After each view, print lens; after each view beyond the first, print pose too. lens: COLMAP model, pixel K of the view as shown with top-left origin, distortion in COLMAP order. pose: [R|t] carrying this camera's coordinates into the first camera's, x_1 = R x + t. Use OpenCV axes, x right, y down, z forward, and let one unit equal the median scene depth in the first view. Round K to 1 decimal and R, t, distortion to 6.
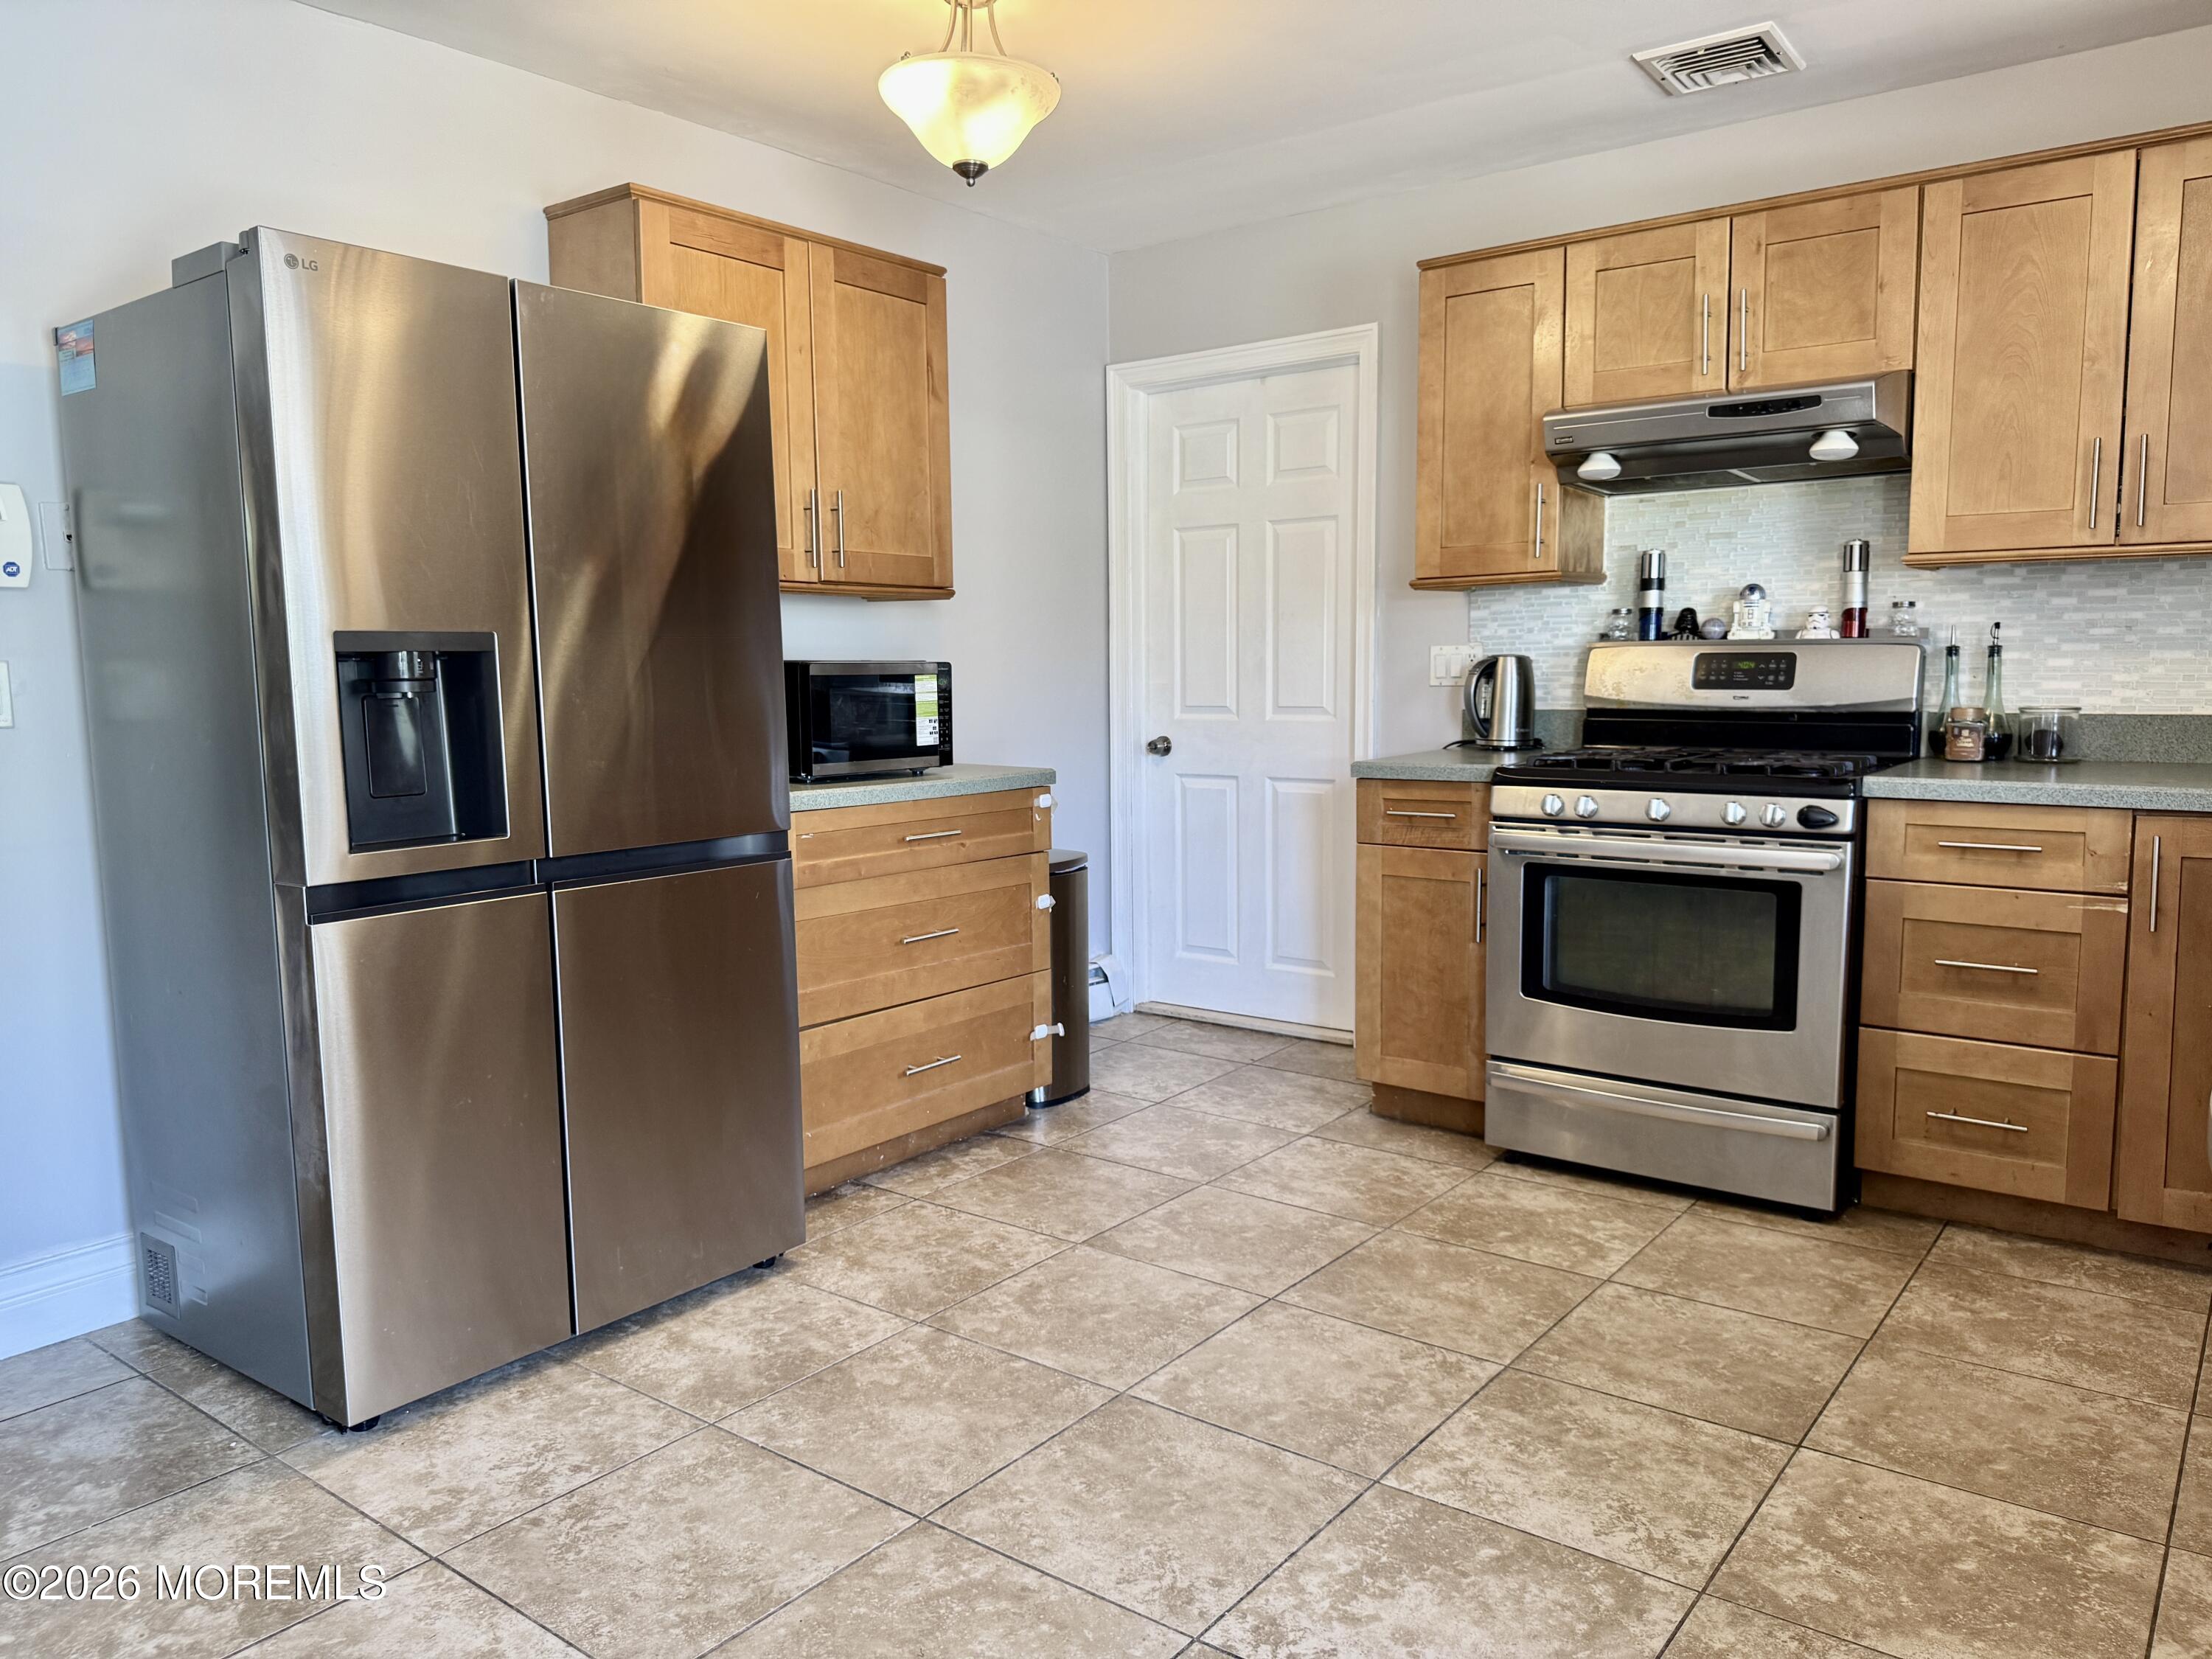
lens RADIAL K [[1566.6, 0, 1098.5], [0, 1566.6, 820.4], [0, 0, 1]] dist [0.118457, -0.151278]
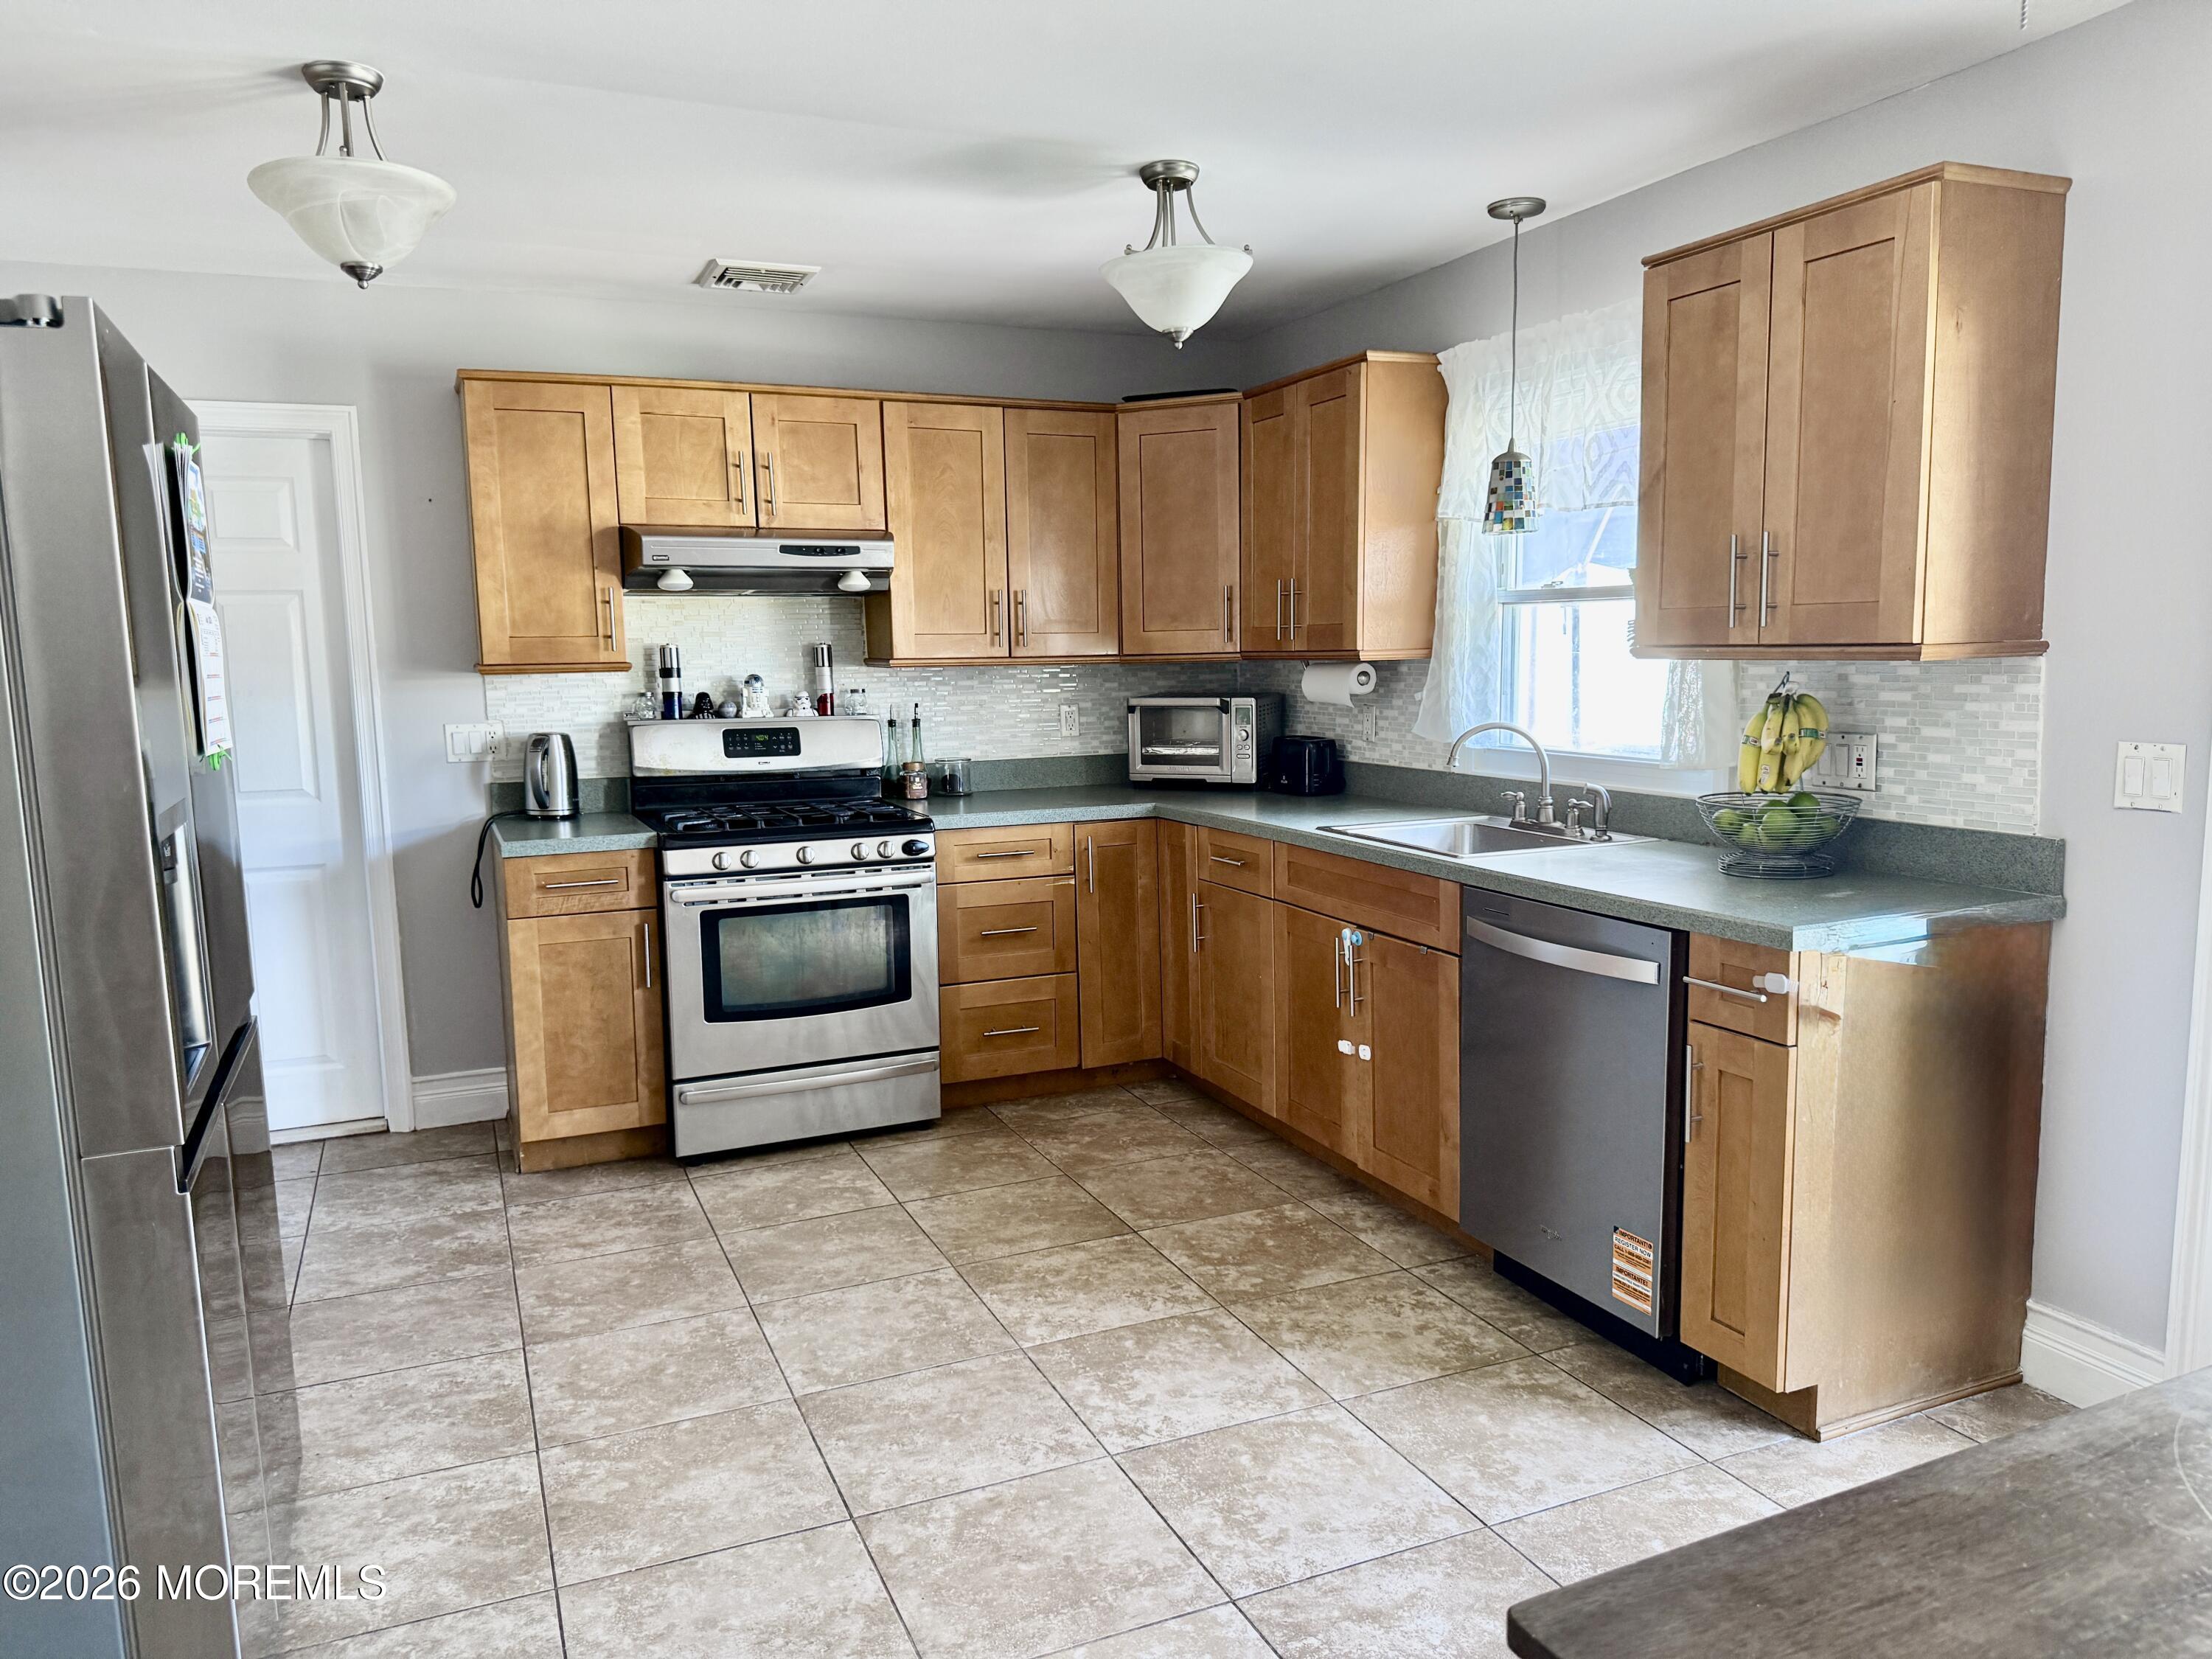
lens RADIAL K [[1558.5, 0, 1104.2], [0, 1558.5, 833.4], [0, 0, 1]] dist [0.157898, -0.258384]
pose [[0.493941, -0.101955, 0.863497, -0.659202], [0.103338, 0.992946, 0.058127, -0.076540], [-0.863333, 0.060520, 0.500993, 0.147399]]
